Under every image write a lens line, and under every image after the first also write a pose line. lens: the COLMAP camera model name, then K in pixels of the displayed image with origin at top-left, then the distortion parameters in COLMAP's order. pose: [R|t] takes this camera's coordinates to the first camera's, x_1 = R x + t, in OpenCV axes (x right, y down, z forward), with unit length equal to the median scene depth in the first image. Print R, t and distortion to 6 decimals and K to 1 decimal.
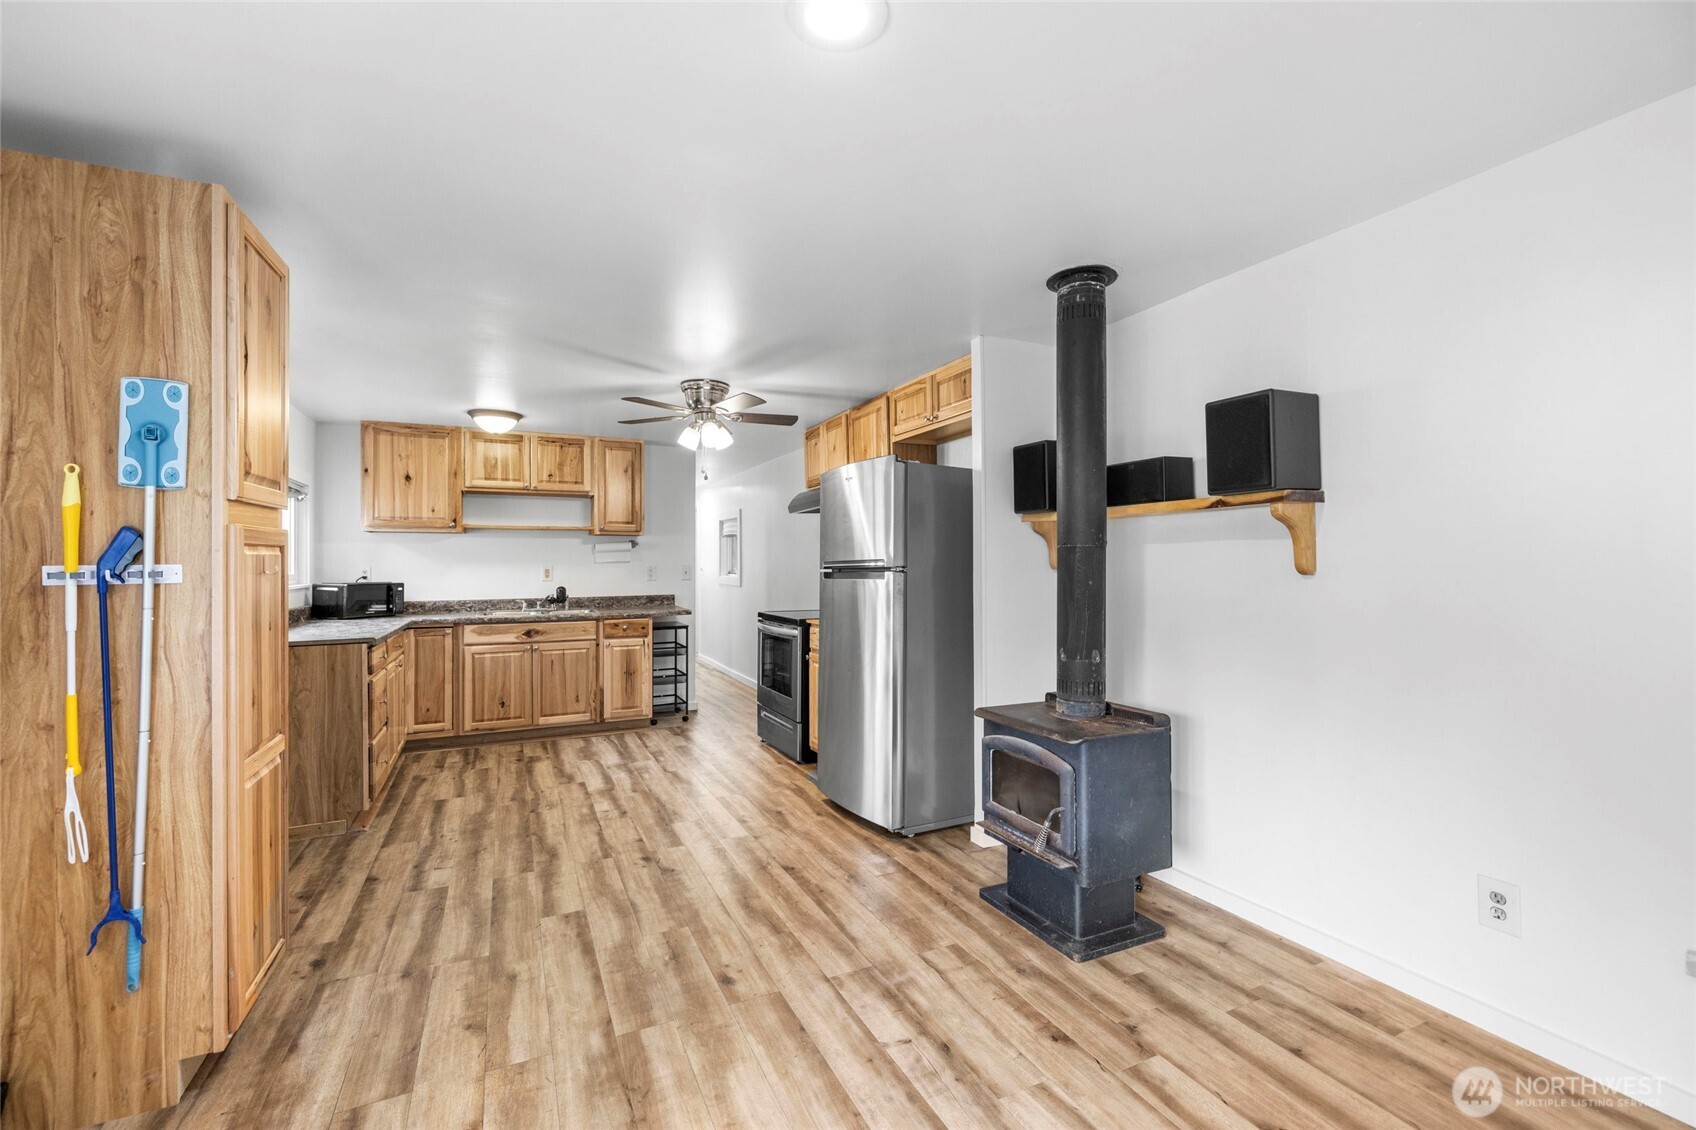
lens RADIAL K [[712.7, 0, 843.4], [0, 712.7, 558.7], [0, 0, 1]] dist [-0.000253, 0.000011]
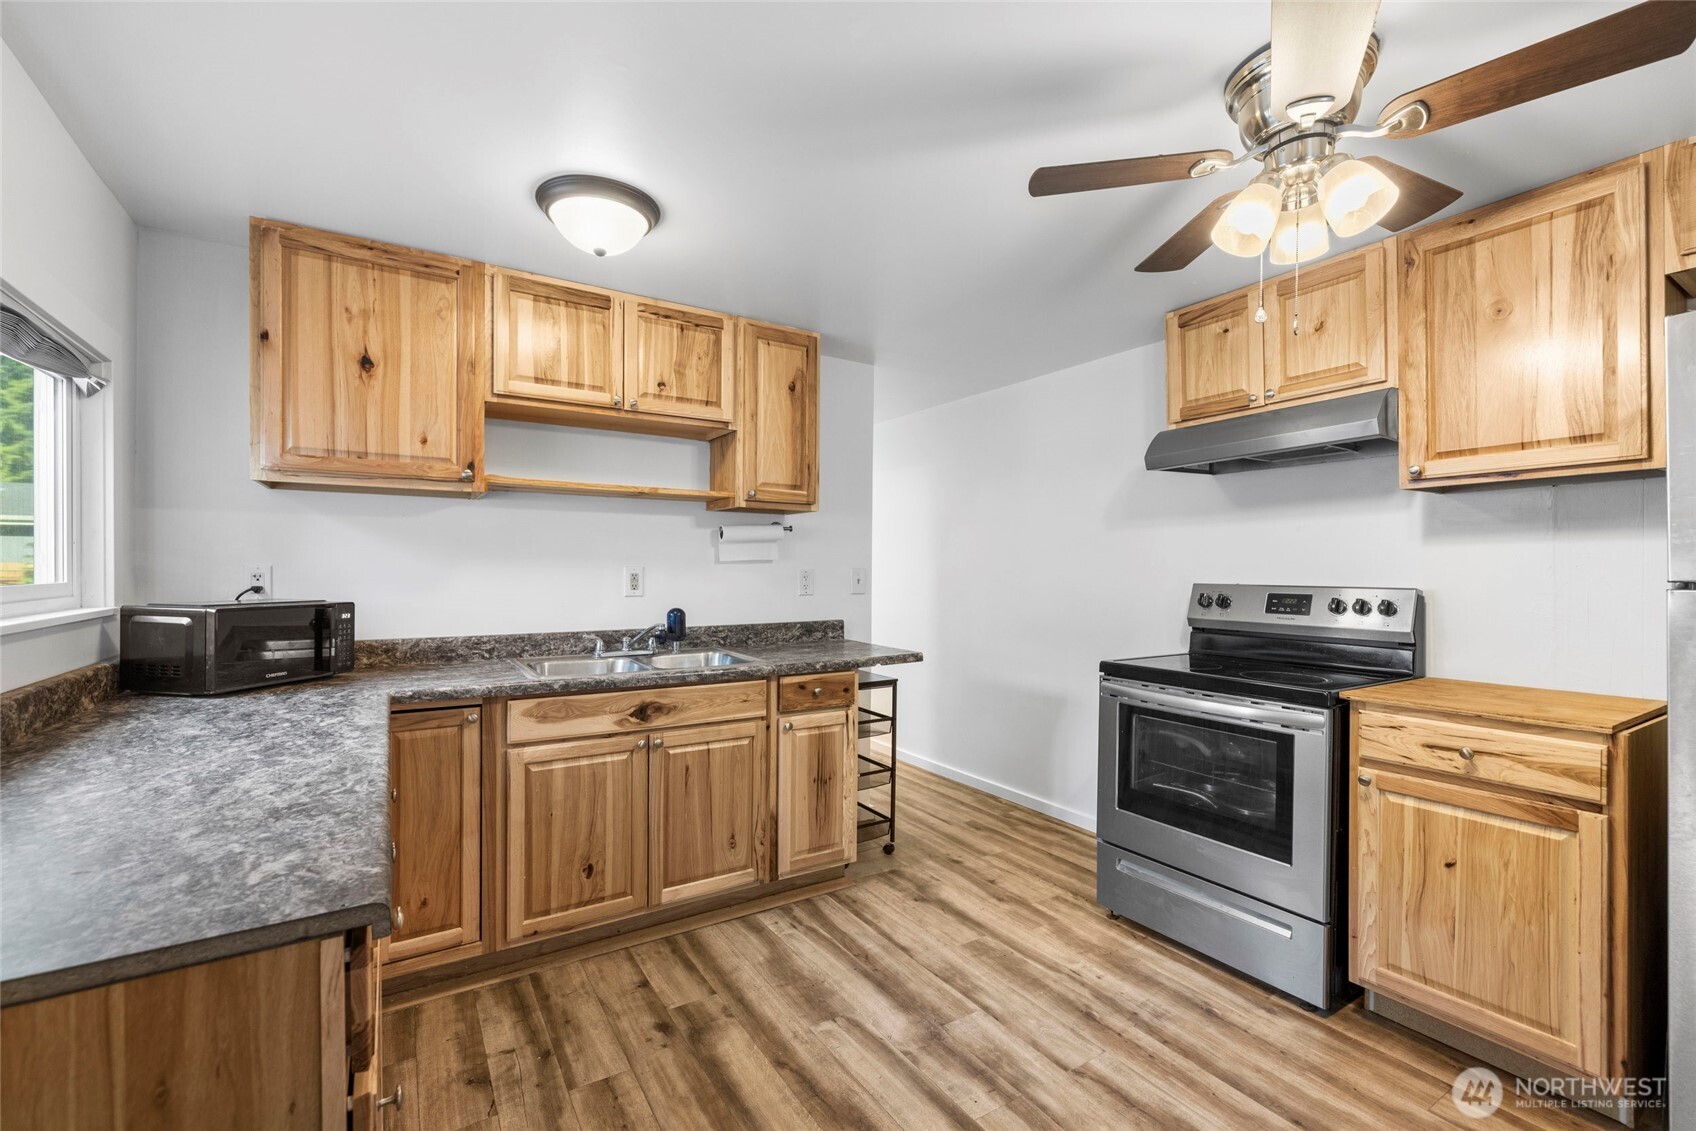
lens RADIAL K [[719.4, 0, 839.1], [0, 719.4, 574.4], [0, 0, 1]] dist [-0.001253, 0.000042]
pose [[0.993371, 0.007928, 0.114679, -0.474385], [-0.009635, 0.999851, 0.014344, 0.009338], [-0.114548, -0.015354, 0.993299, 0.670938]]
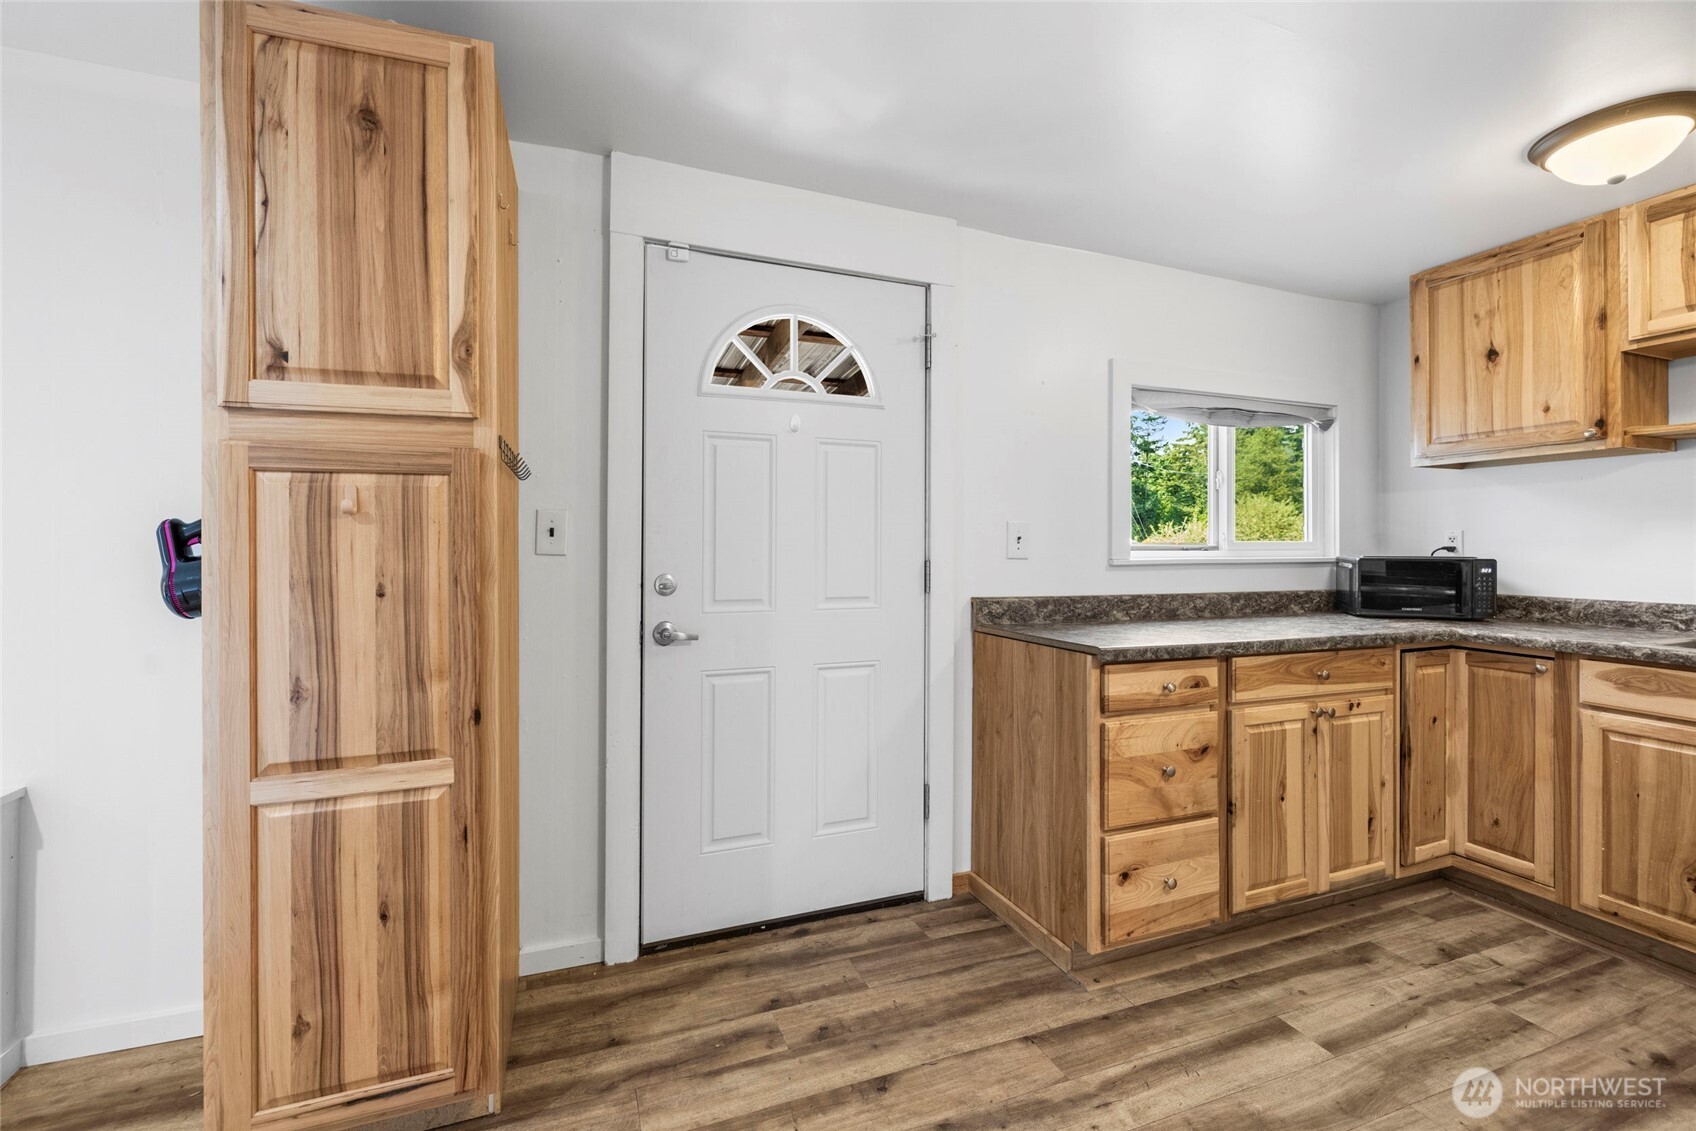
lens RADIAL K [[716.9, 0, 842.8], [0, 716.9, 540.7], [0, 0, 1]] dist [0.001039, -0.000635]
pose [[-0.075563, -0.003389, -0.997135, -0.077933], [0.006466, 0.999972, -0.003889, 0.024976], [0.997120, -0.006741, -0.075539, 0.729412]]
